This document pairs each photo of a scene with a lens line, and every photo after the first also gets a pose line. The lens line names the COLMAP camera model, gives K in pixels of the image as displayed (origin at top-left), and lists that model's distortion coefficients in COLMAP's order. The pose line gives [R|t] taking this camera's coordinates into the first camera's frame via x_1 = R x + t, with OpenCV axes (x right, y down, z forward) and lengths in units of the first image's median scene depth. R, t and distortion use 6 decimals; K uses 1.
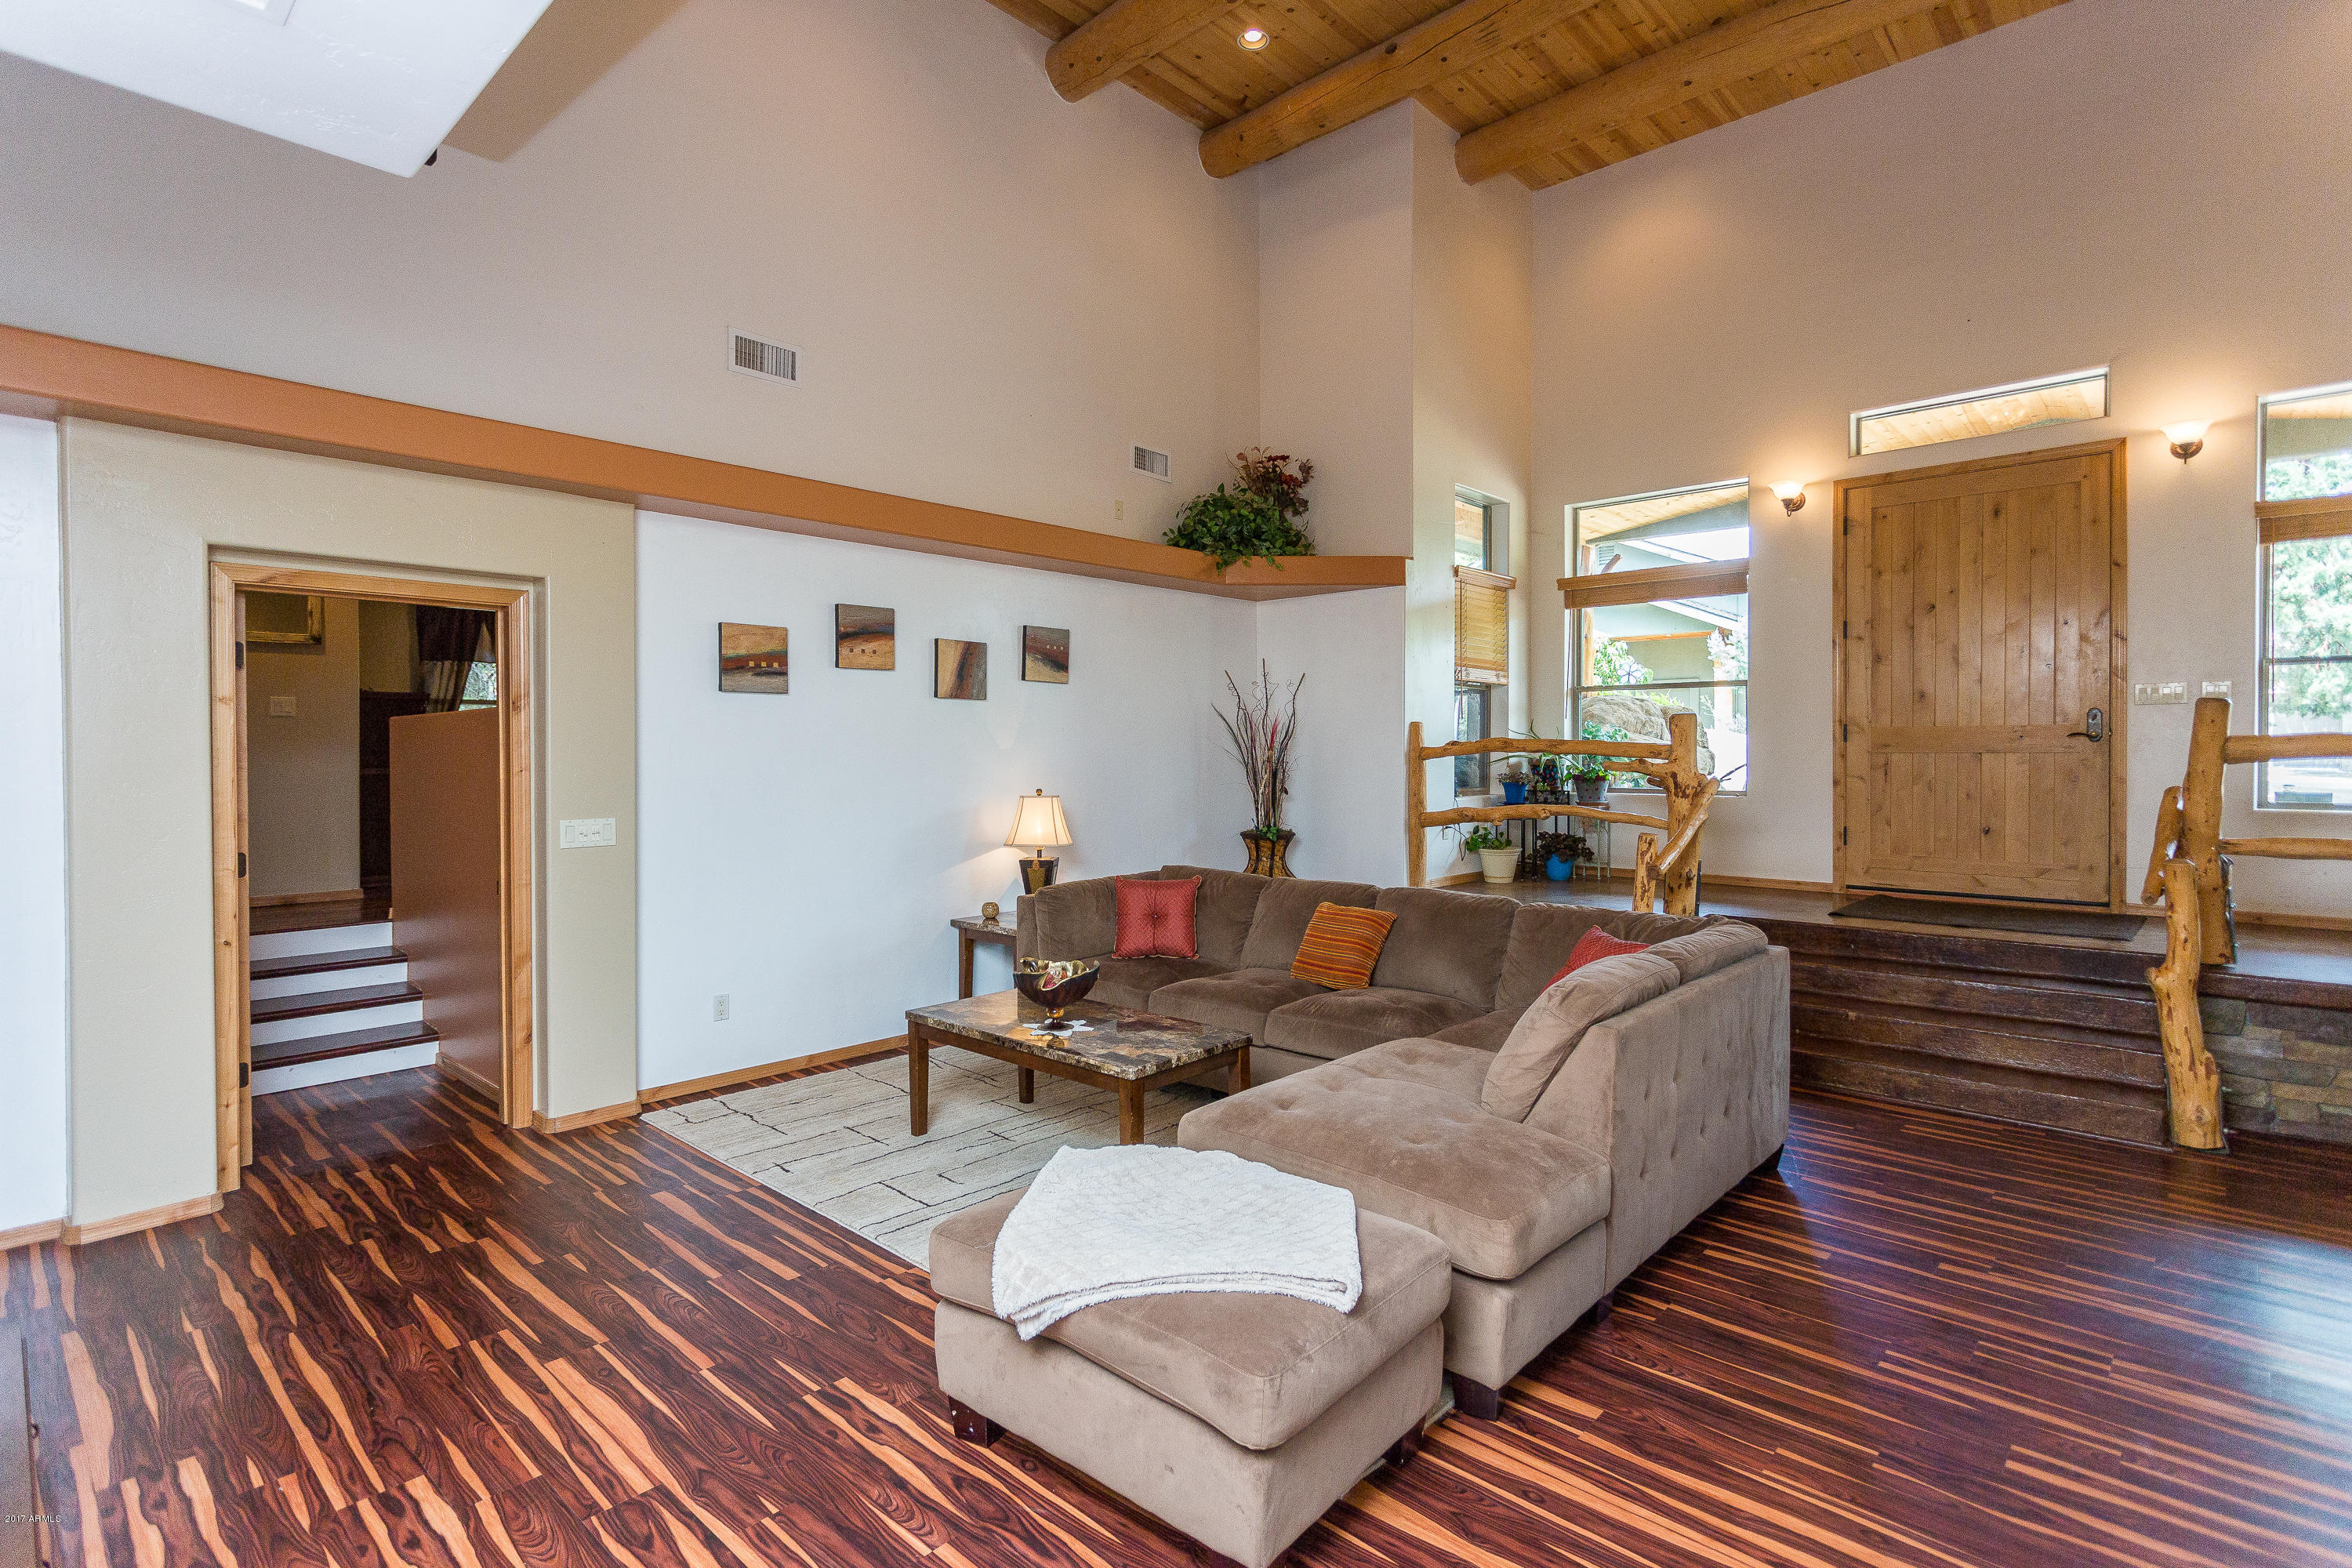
lens RADIAL K [[1132.5, 0, 1173.3], [0, 1132.5, 761.7], [0, 0, 1]] dist [0.019015, 0.000415]
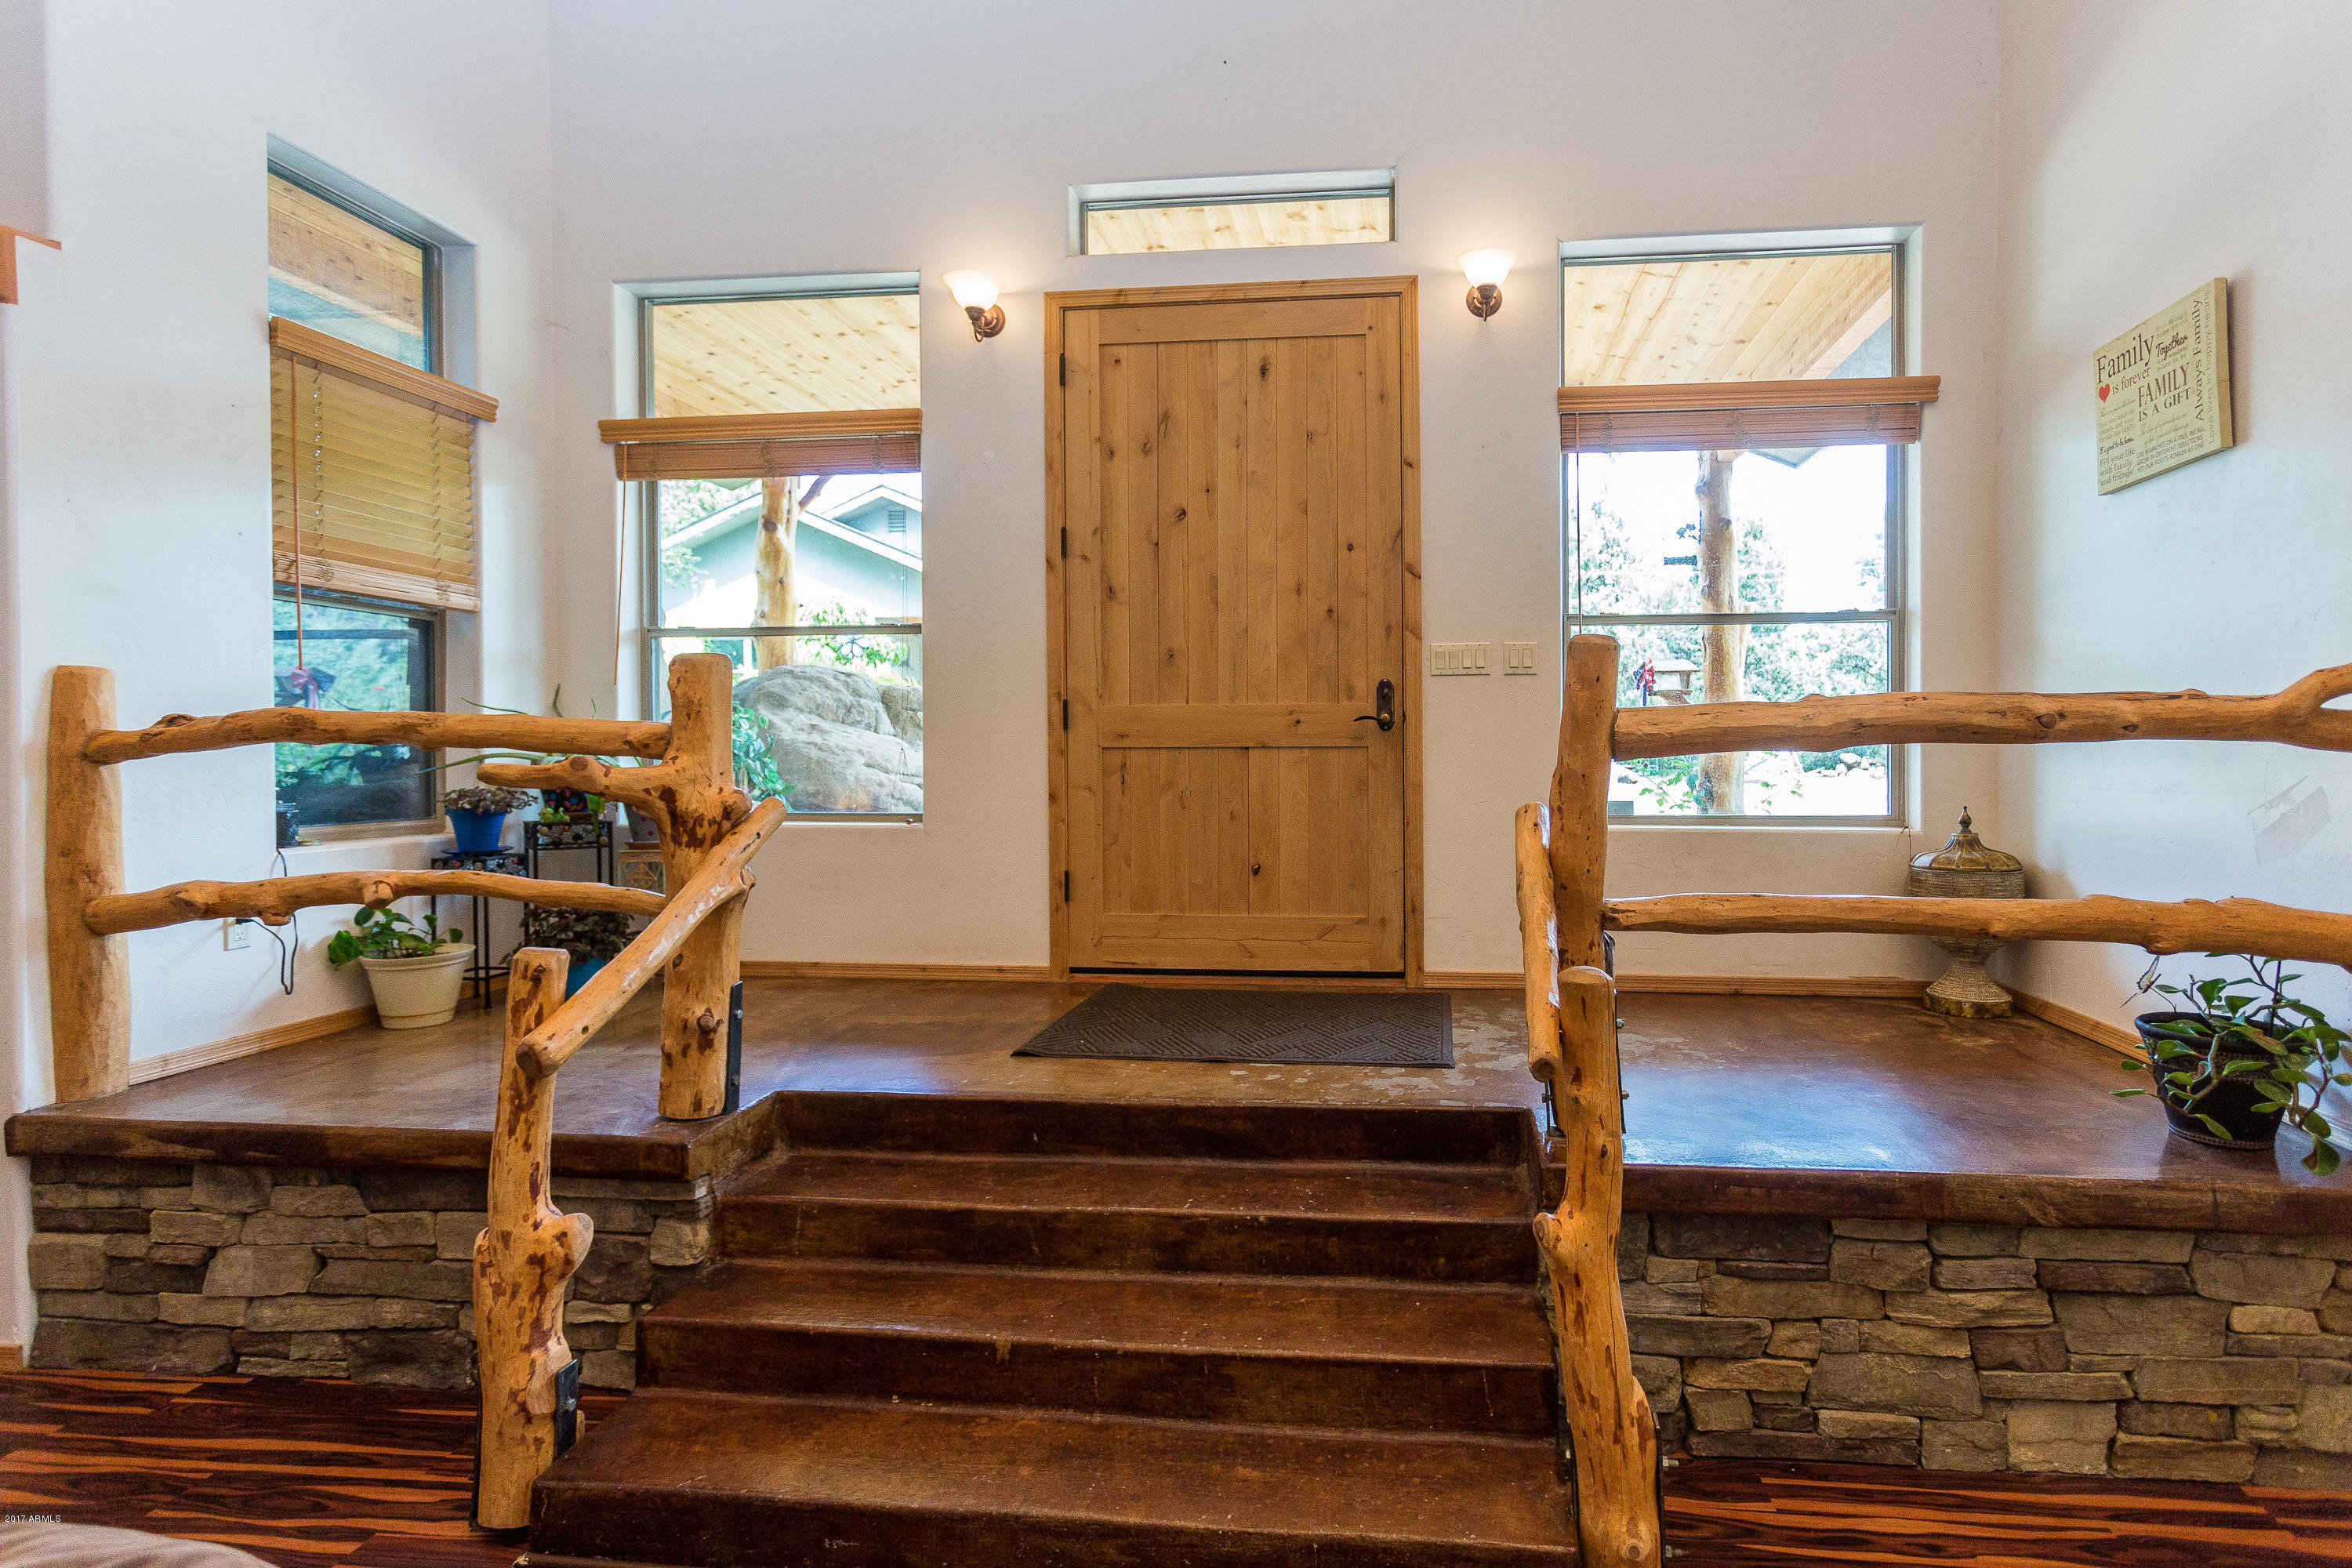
lens RADIAL K [[1132.5, 0, 1173.3], [0, 1132.5, 761.7], [0, 0, 1]] dist [0.019015, 0.000415]
pose [[0.857513, -0.005326, 0.514434, 0.334325], [0.007547, 0.999969, -0.002228, 0.001599], [-0.514406, 0.005793, 0.857527, 0.463937]]
